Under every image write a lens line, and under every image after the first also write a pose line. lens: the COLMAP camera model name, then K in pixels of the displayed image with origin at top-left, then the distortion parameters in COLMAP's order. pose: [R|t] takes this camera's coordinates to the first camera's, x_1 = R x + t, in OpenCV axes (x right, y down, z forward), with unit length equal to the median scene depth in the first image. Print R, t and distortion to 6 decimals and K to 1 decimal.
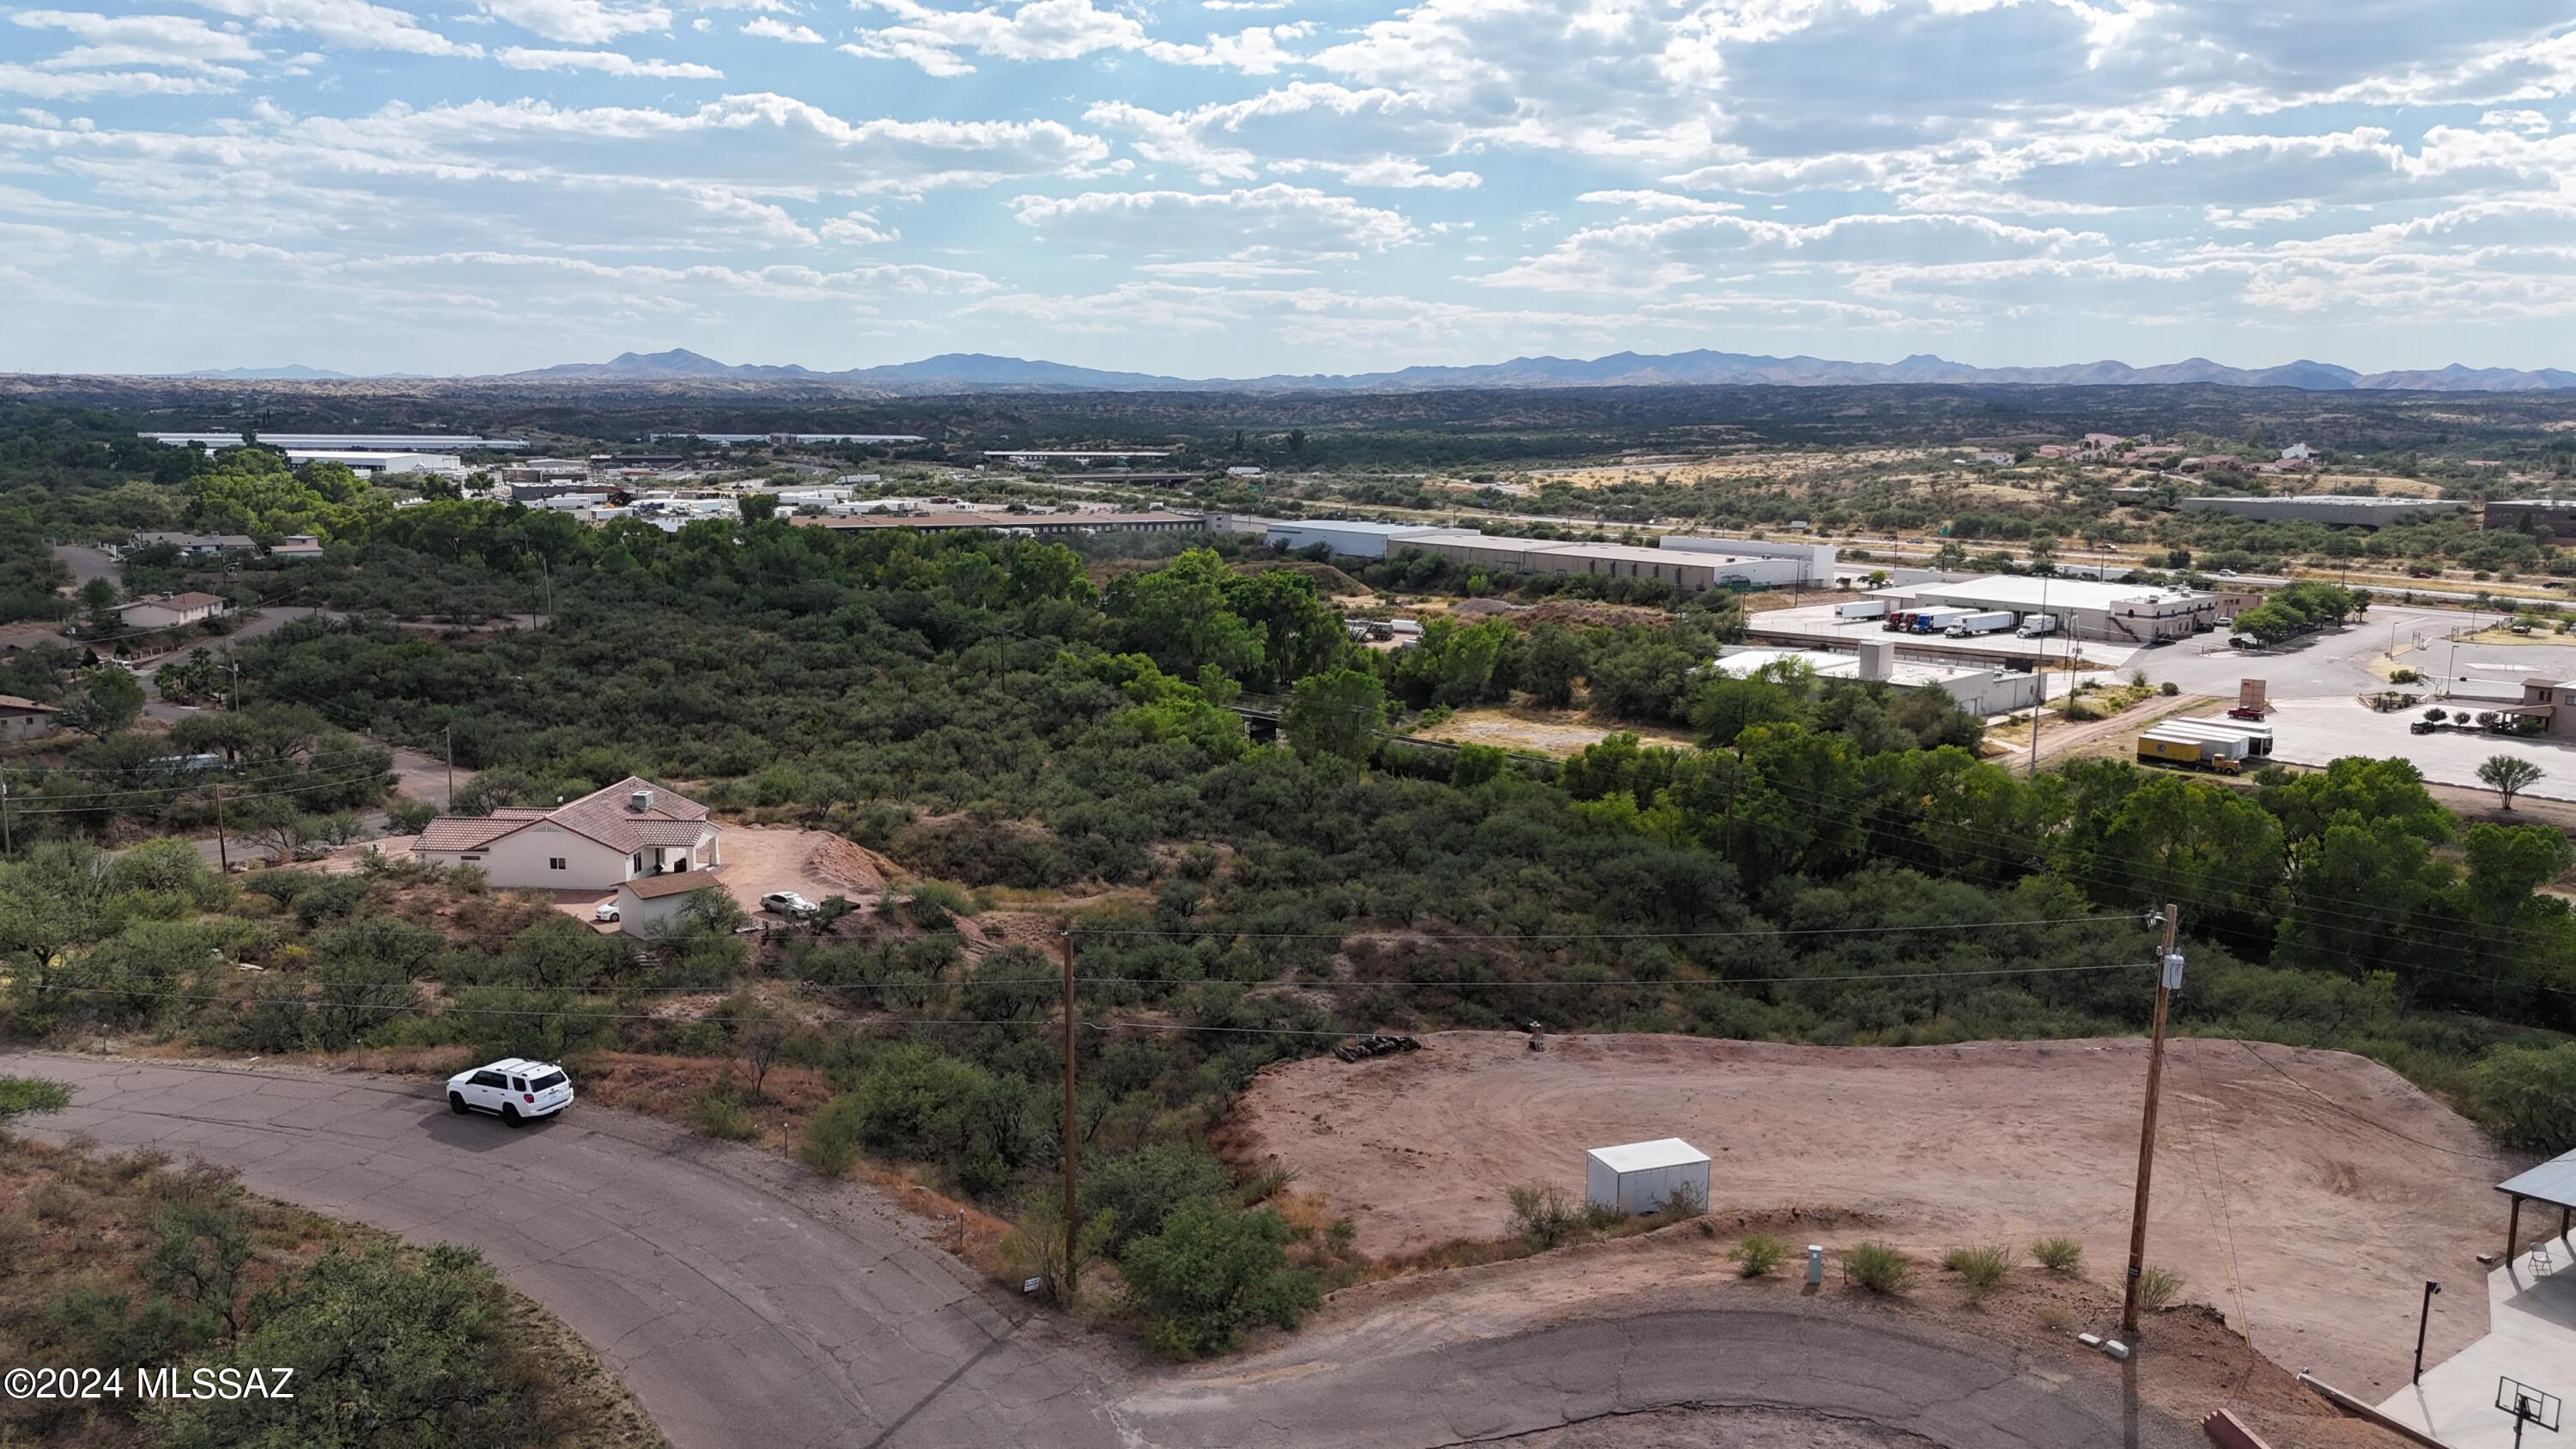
lens RADIAL K [[1885.3, 0, 1284.8], [0, 1885.3, 733.4], [0, 0, 1]] dist [0.076714, -0.072659]
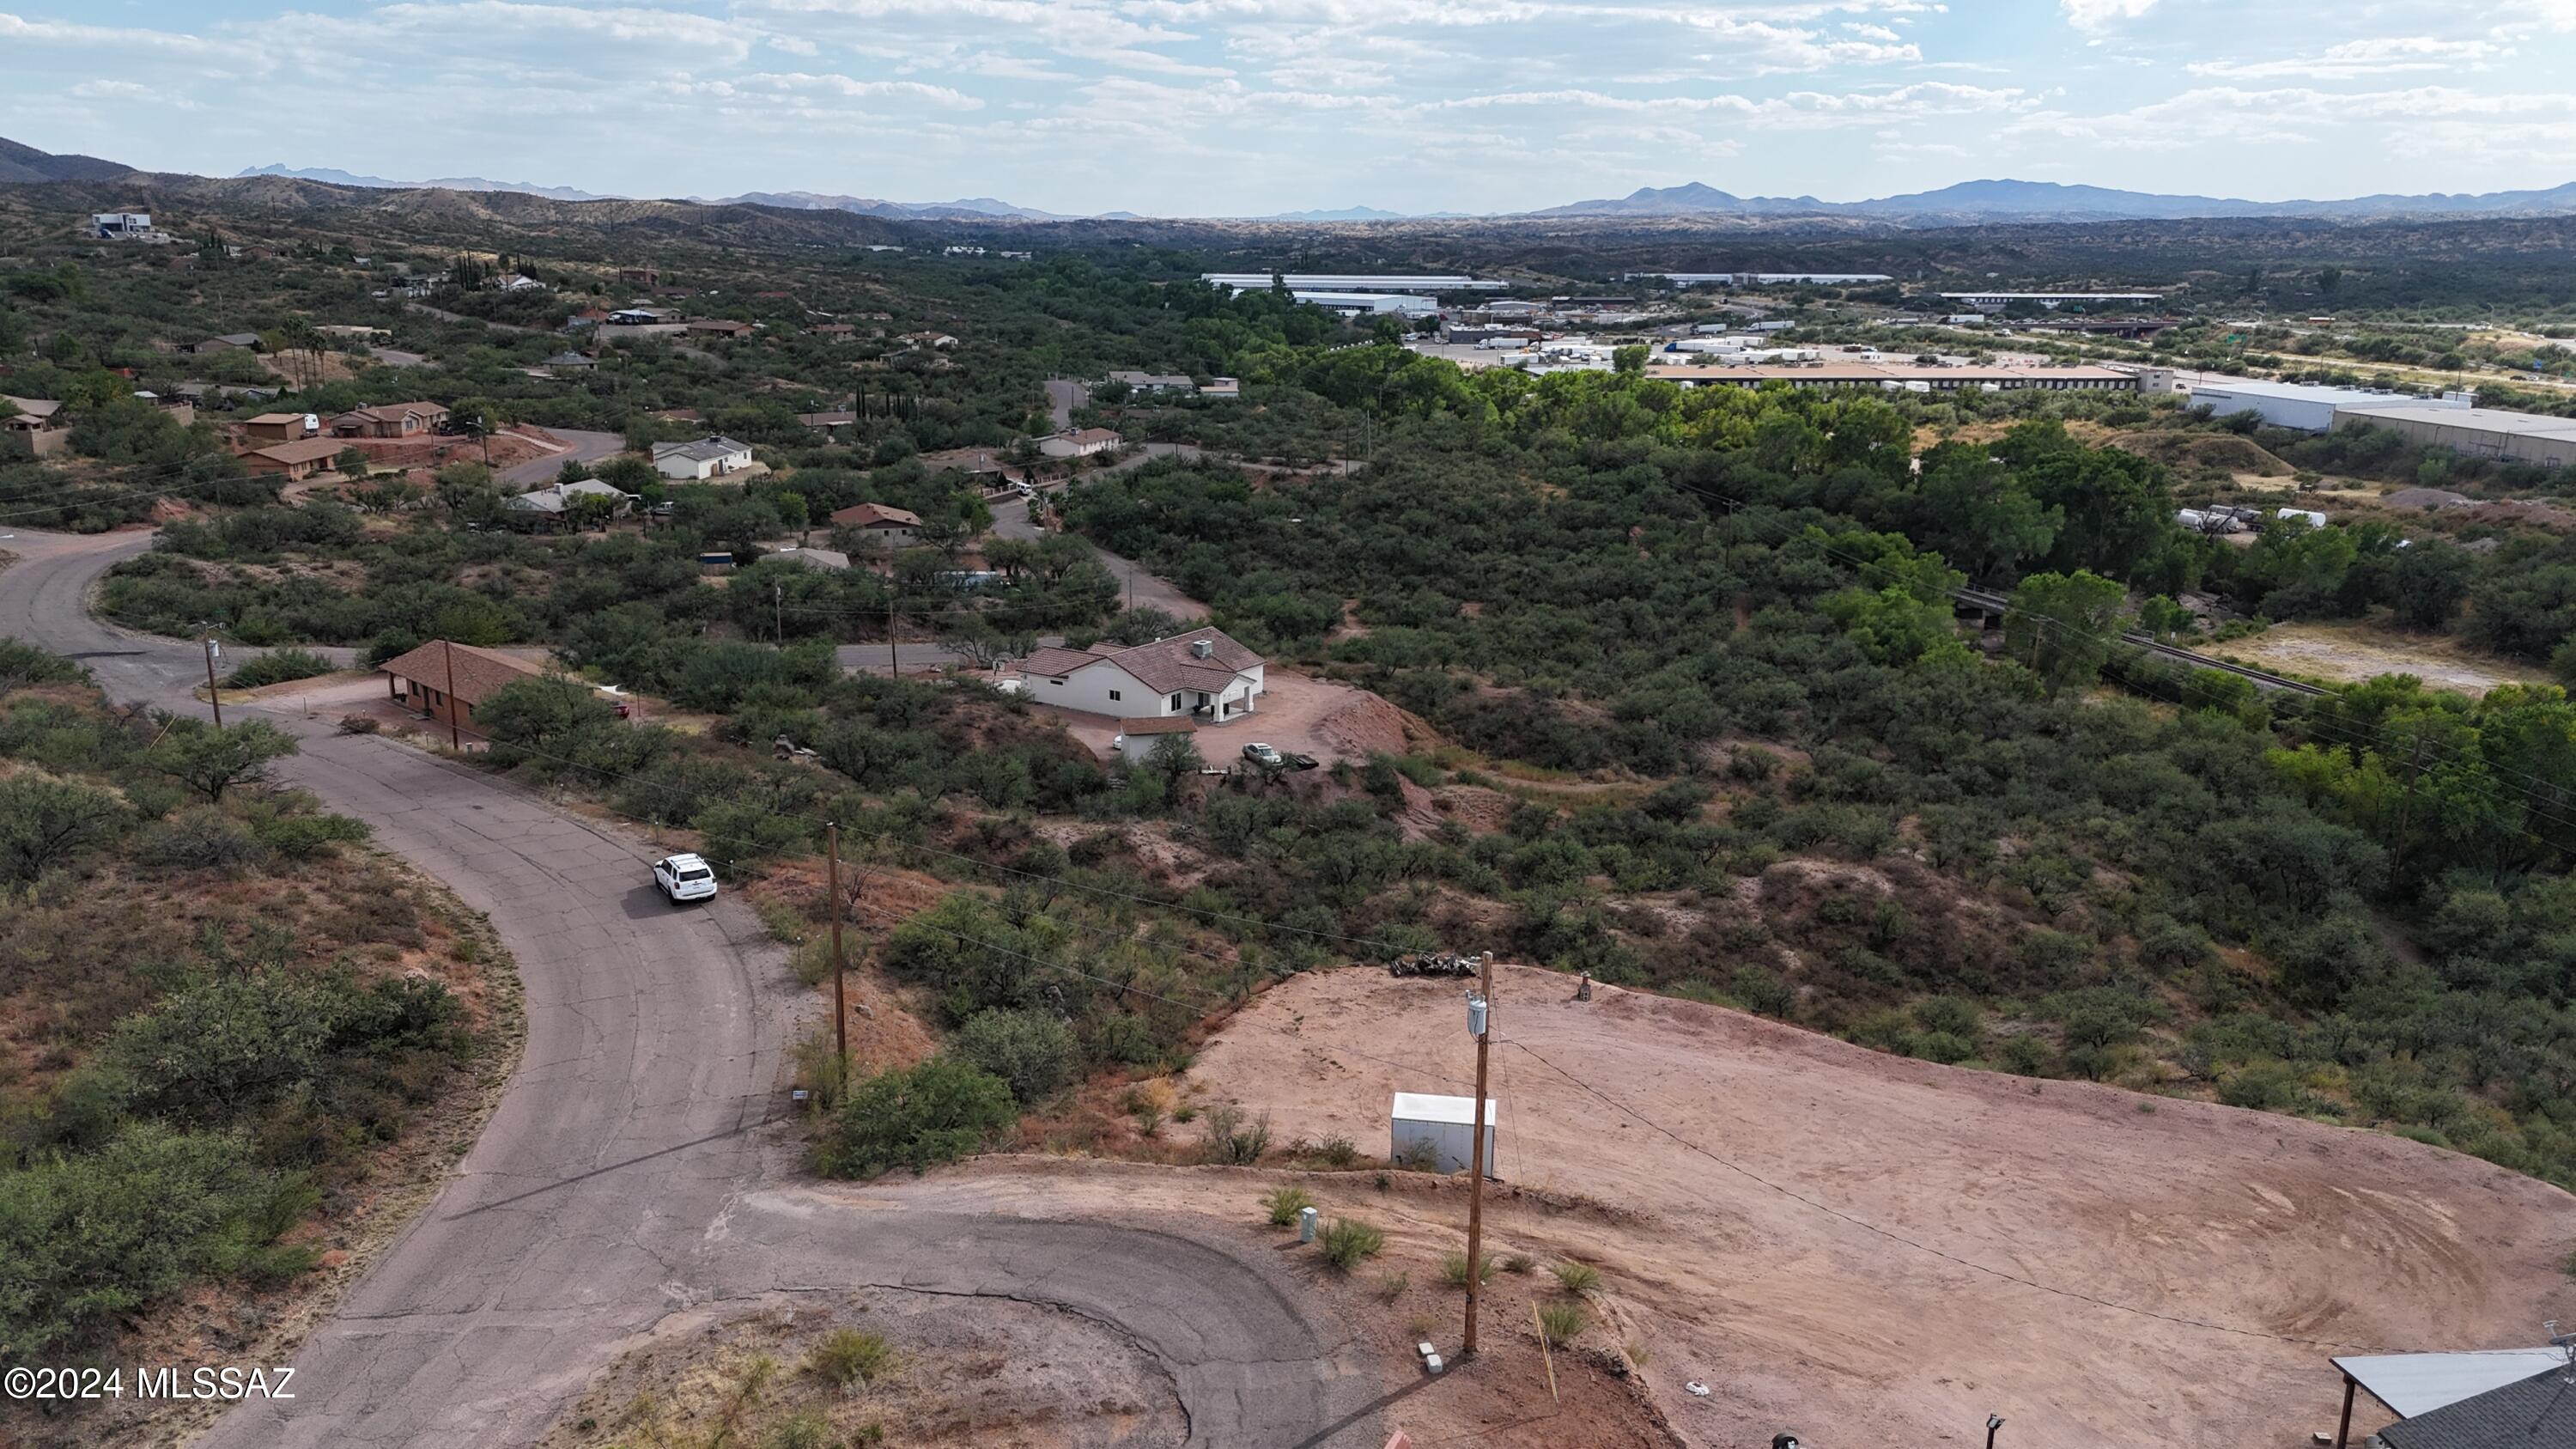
lens RADIAL K [[1885.3, 0, 1295.1], [0, 1885.3, 717.2], [0, 0, 1]] dist [0.076714, -0.072659]
pose [[0.875082, 0.117327, -0.469537, 0.125735], [-0.081406, 0.992030, 0.096171, -0.018823], [0.477079, -0.045935, 0.877659, 0.010696]]
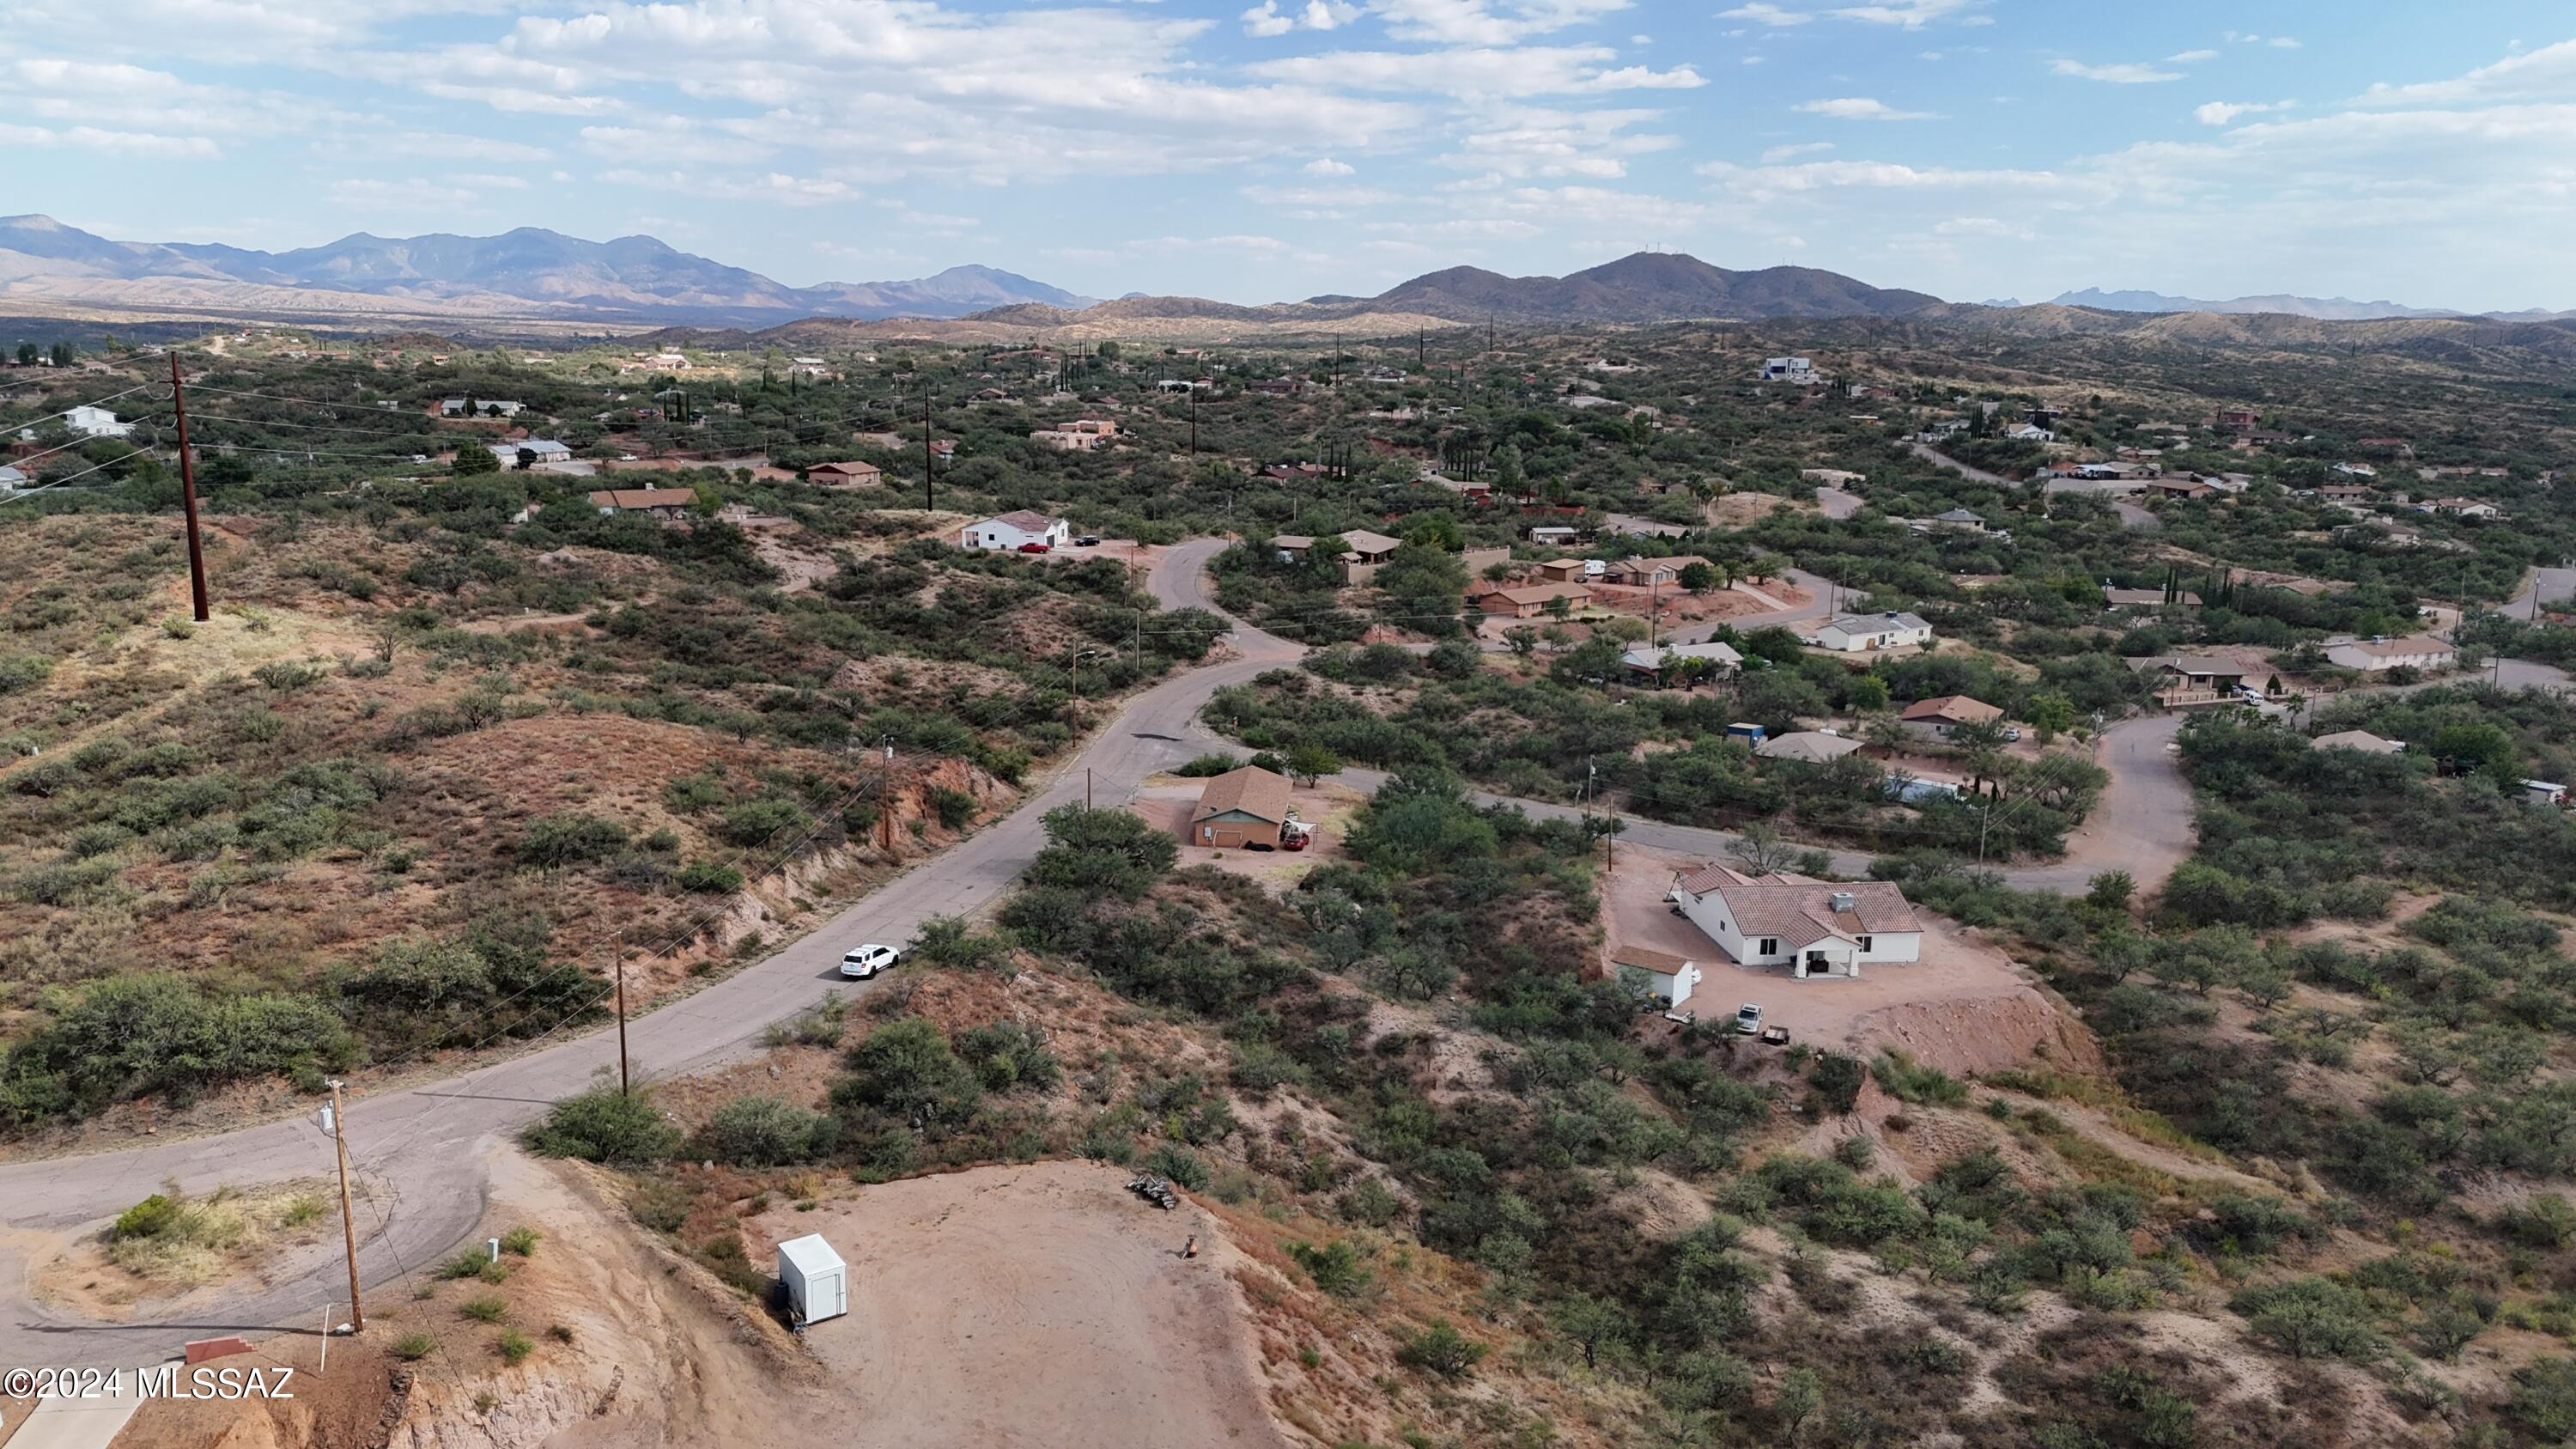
lens RADIAL K [[1885.3, 0, 1293.1], [0, 1885.3, 729.1], [0, 0, 1]] dist [0.076714, -0.072659]
pose [[0.210317, 0.190041, -0.958984, 0.321405], [-0.170339, 0.973044, 0.155470, -0.090313], [0.962679, 0.130655, 0.237020, 0.204879]]
